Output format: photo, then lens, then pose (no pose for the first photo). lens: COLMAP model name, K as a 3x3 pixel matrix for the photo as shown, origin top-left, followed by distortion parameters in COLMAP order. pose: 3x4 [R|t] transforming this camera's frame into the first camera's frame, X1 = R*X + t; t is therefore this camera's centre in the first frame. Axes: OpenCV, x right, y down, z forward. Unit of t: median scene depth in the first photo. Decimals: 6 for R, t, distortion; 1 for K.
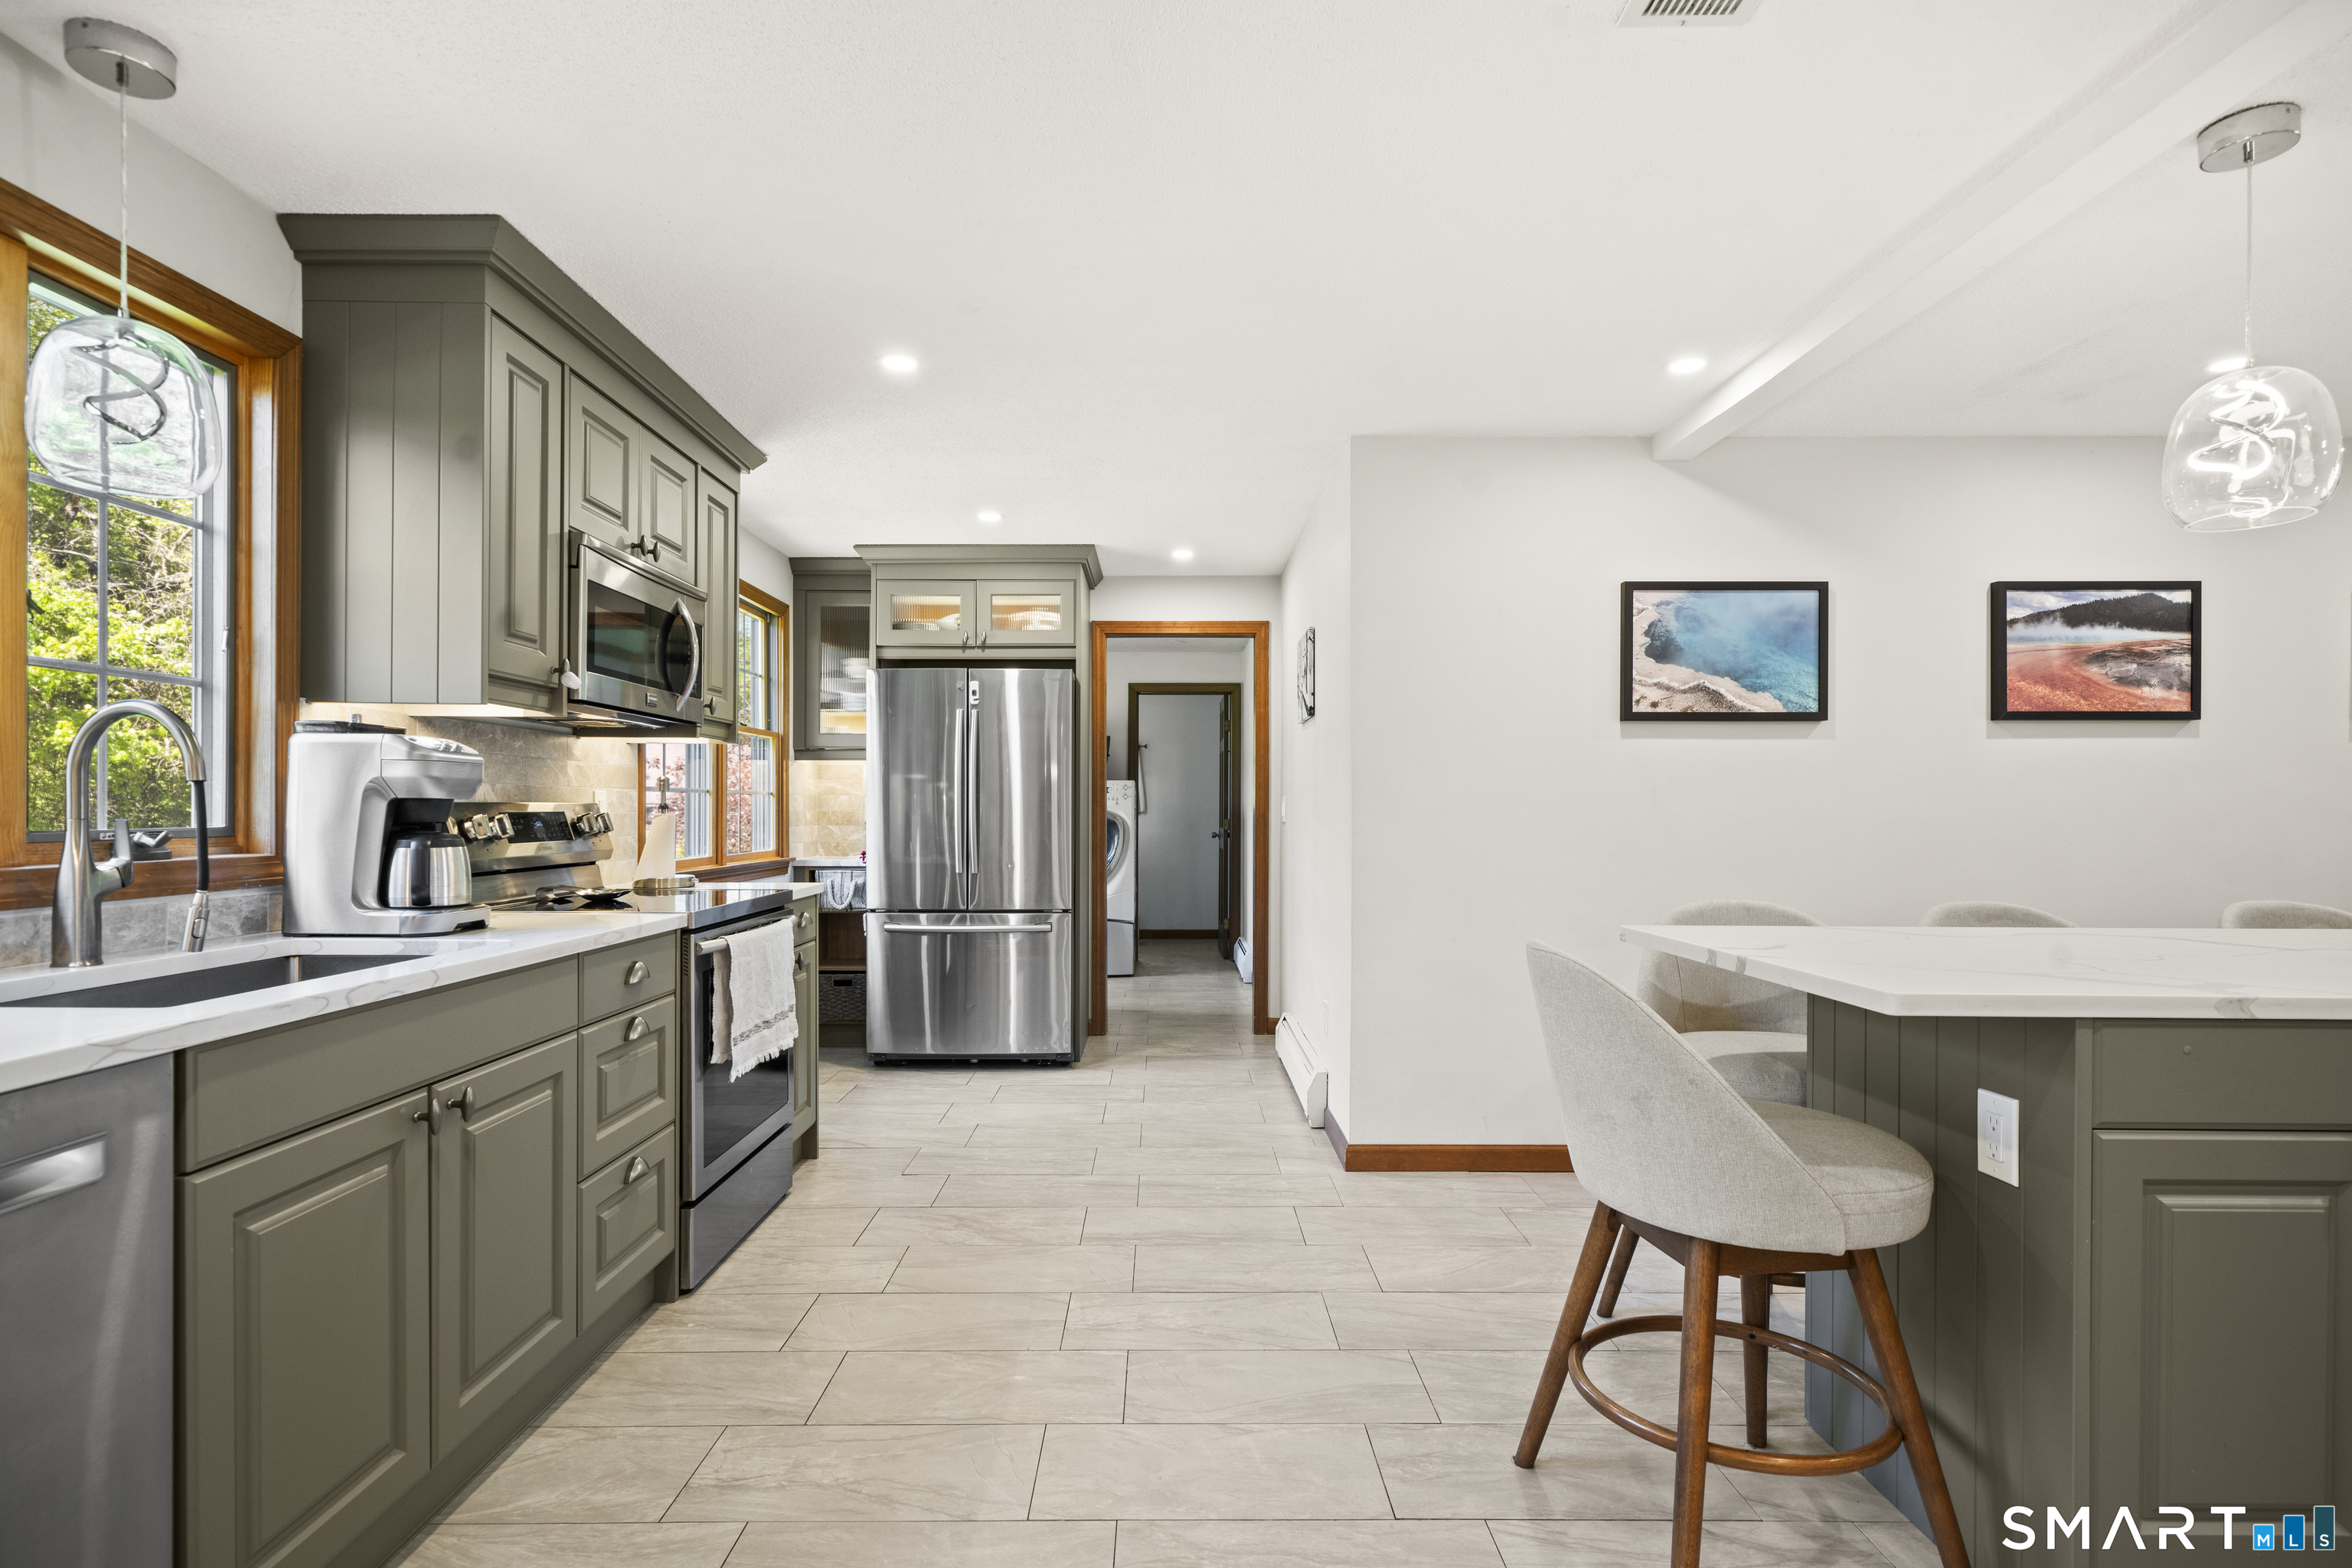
lens RADIAL K [[1153.9, 0, 1172.9], [0, 1153.9, 803.6], [0, 0, 1]] dist [-0.001827, -0.000213]
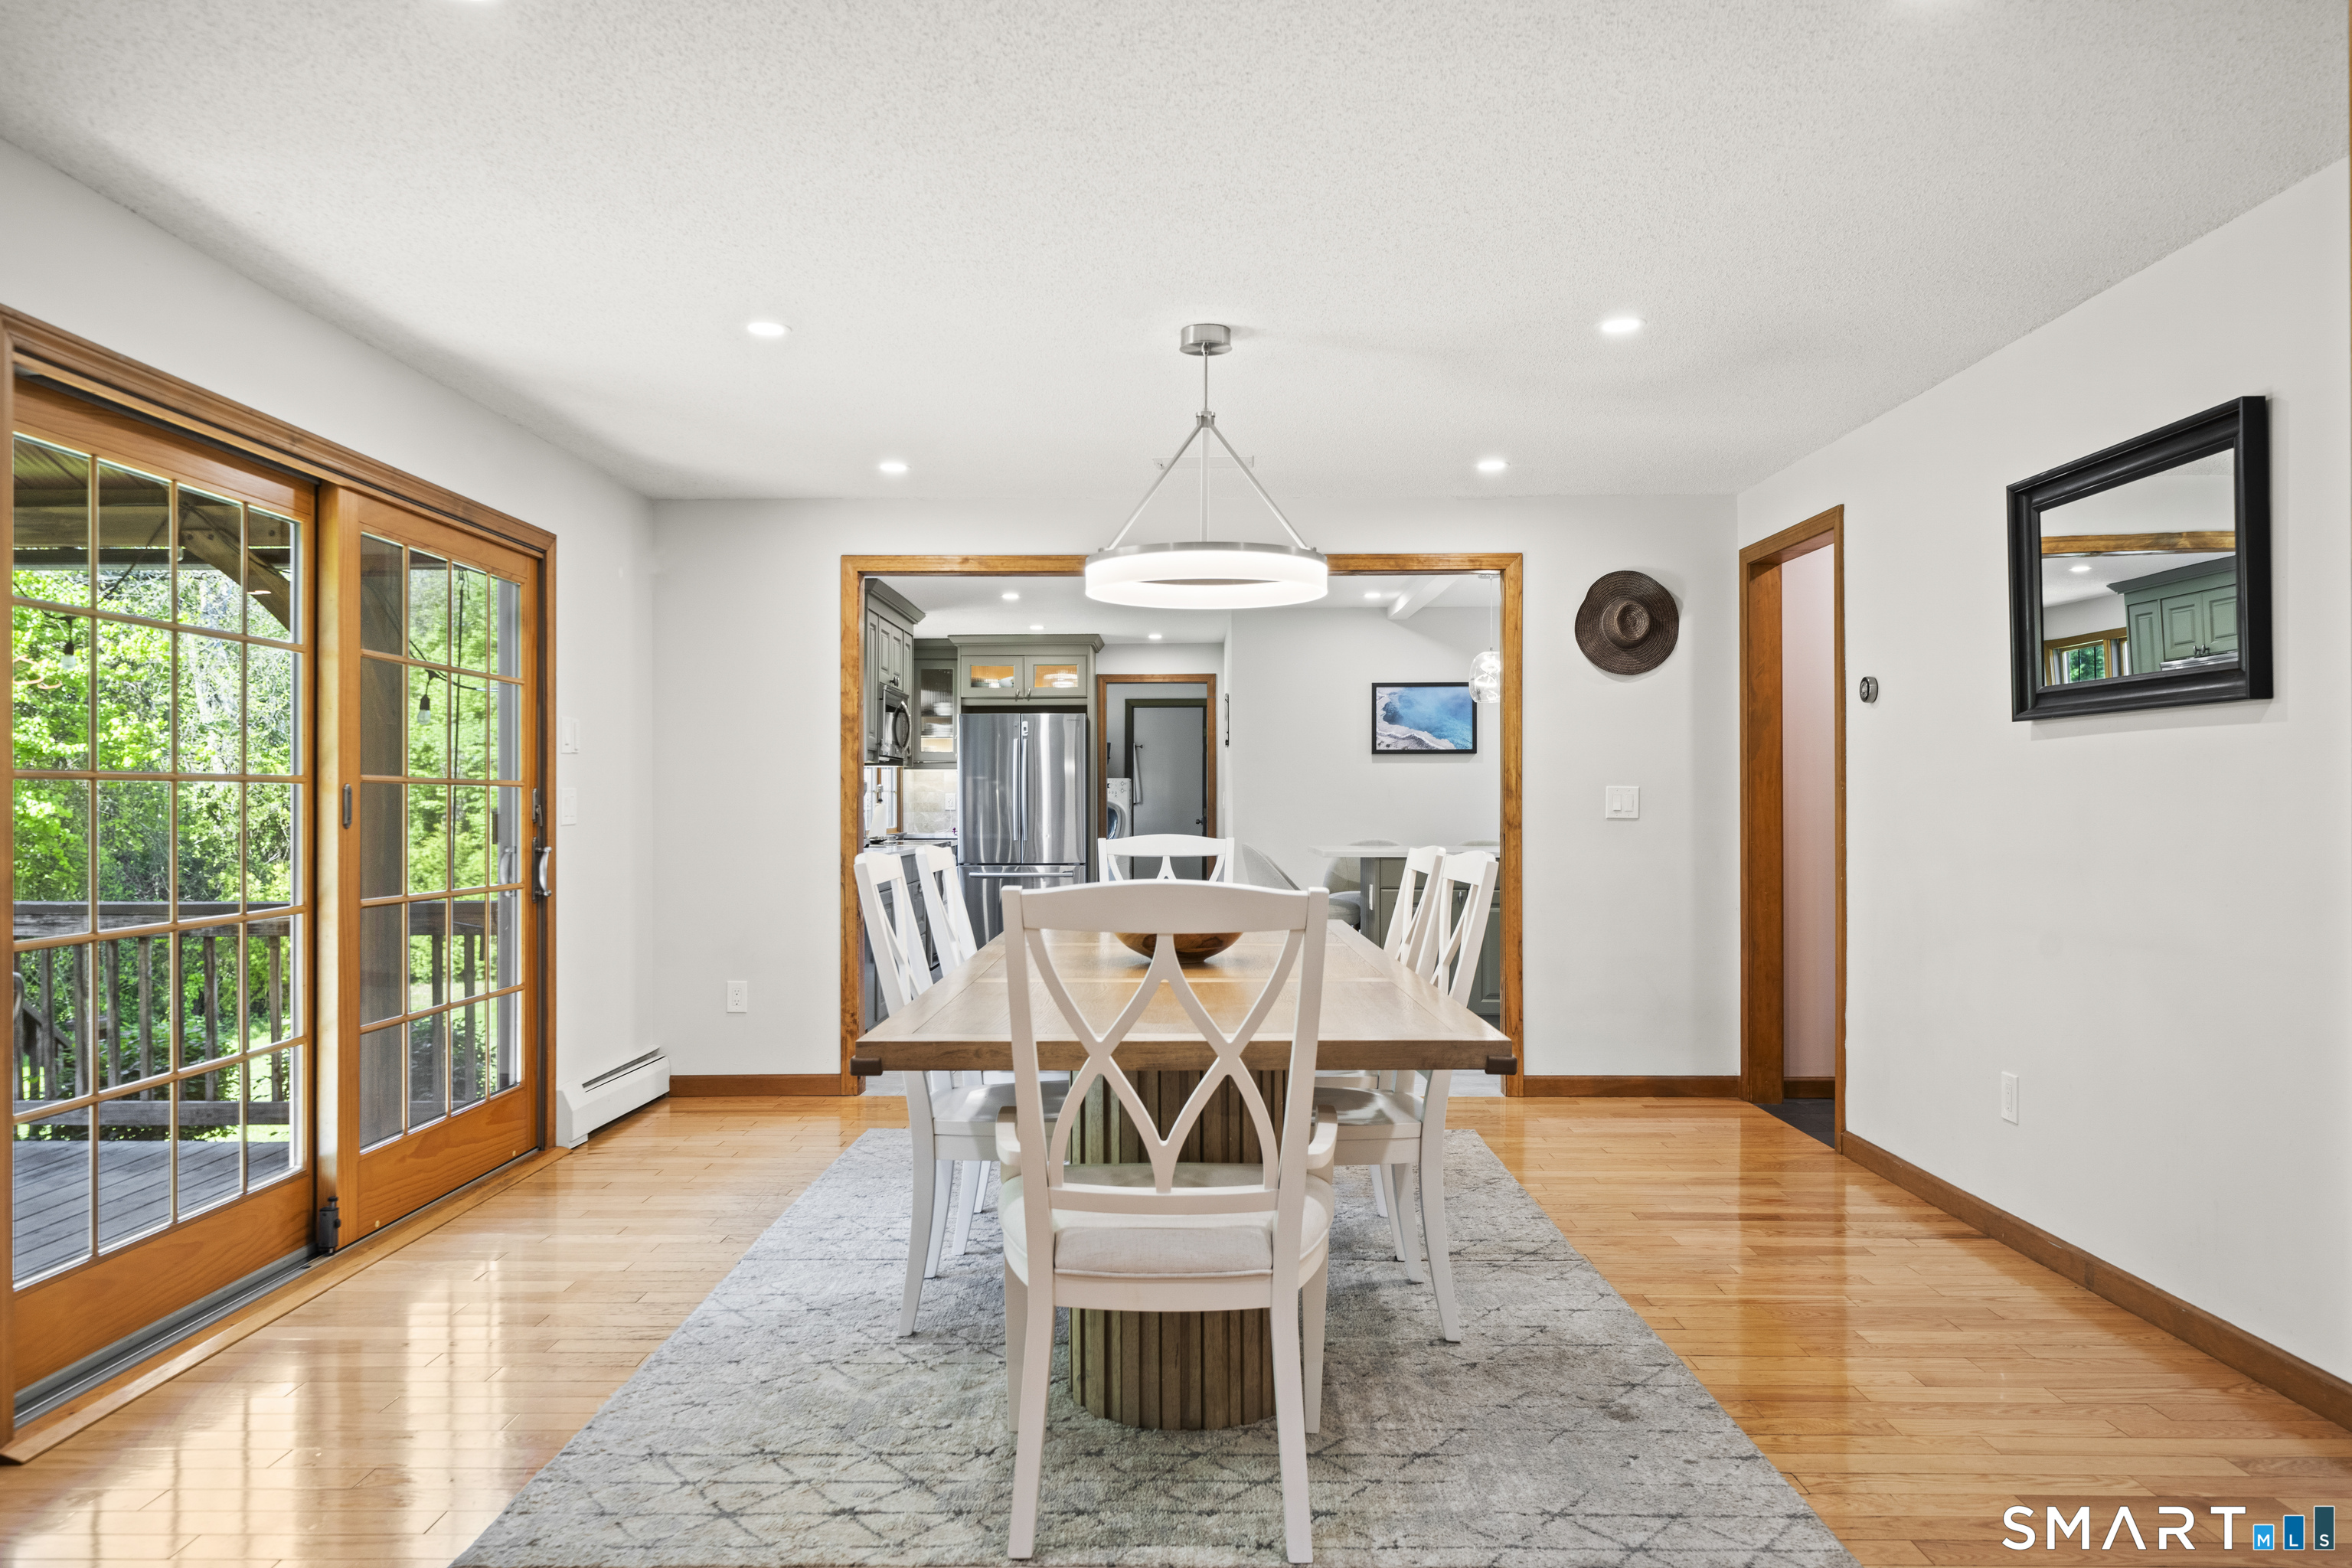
lens RADIAL K [[1559.5, 0, 1170.0], [0, 1559.5, 786.3], [0, 0, 1]] dist [0.010499, 0.001964]
pose [[0.999659, 0.004745, -0.025688, 0.084946], [-0.004919, 0.999966, -0.006692, 0.000207], [0.025655, 0.006816, 0.999648, -1.088283]]
